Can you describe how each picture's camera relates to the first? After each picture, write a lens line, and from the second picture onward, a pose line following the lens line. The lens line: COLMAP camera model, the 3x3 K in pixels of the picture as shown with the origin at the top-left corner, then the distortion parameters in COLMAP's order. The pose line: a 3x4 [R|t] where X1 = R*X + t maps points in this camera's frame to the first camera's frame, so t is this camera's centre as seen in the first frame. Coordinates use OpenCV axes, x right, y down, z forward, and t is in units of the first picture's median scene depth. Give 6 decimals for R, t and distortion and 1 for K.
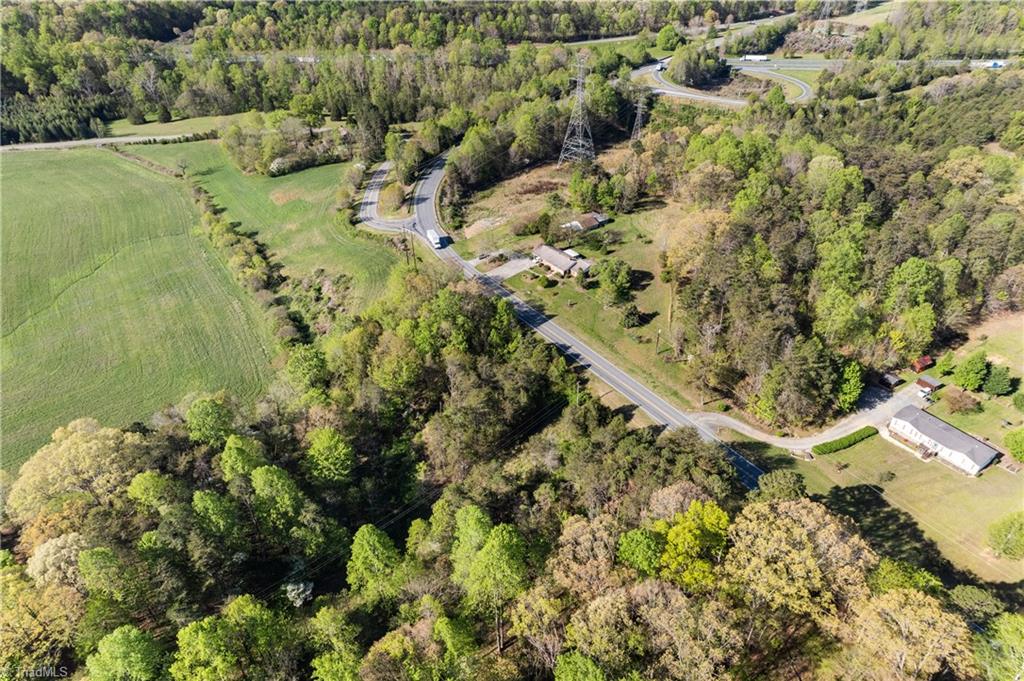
lens RADIAL K [[648.3, 0, 519.6], [0, 648.3, 342.9], [0, 0, 1]] dist [-0.046866, 0.066147]
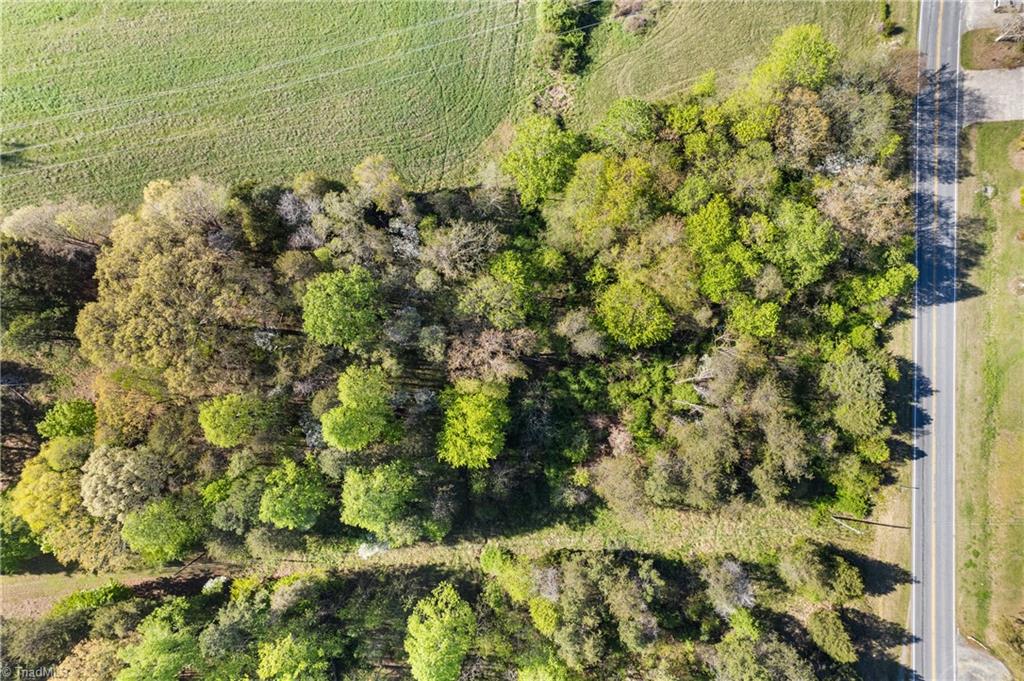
lens RADIAL K [[648.3, 0, 519.6], [0, 648.3, 342.9], [0, 0, 1]] dist [-0.046866, 0.066147]
pose [[0.801384, 0.598147, -0.001966, -0.248332], [-0.341872, 0.460725, 0.819058, -0.369628], [0.490823, -0.655708, 0.573707, 0.547274]]
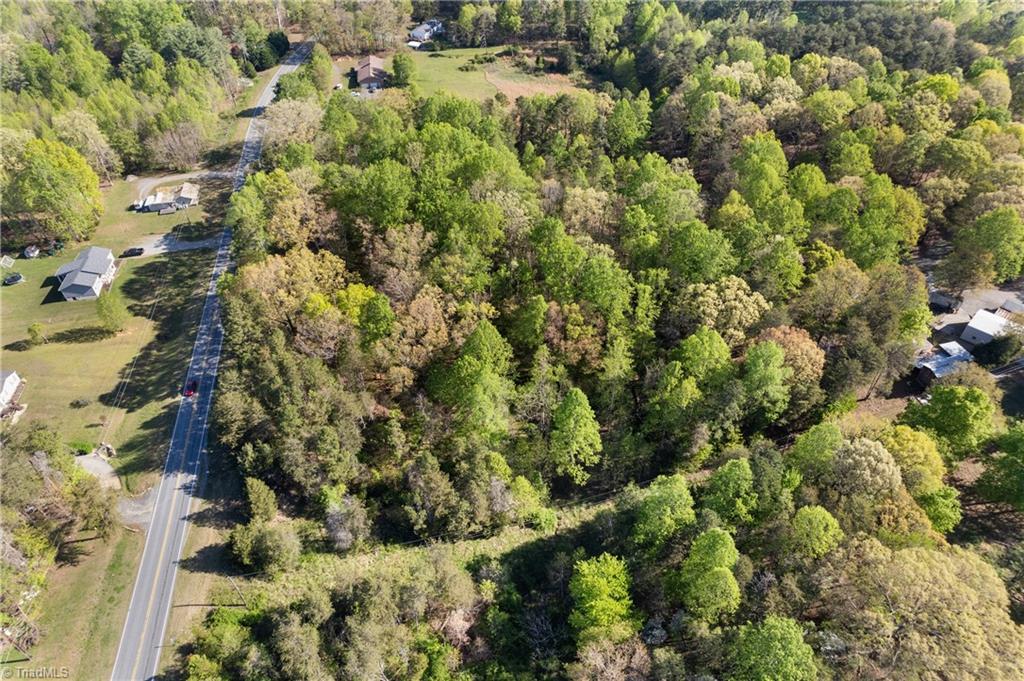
lens RADIAL K [[648.3, 0, 519.6], [0, 648.3, 342.9], [0, 0, 1]] dist [-0.046866, 0.066147]
pose [[-0.914788, -0.252120, 0.315592, -0.297266], [0.252002, 0.254391, 0.933692, -0.488082], [-0.315686, 0.933660, -0.169179, 0.712076]]
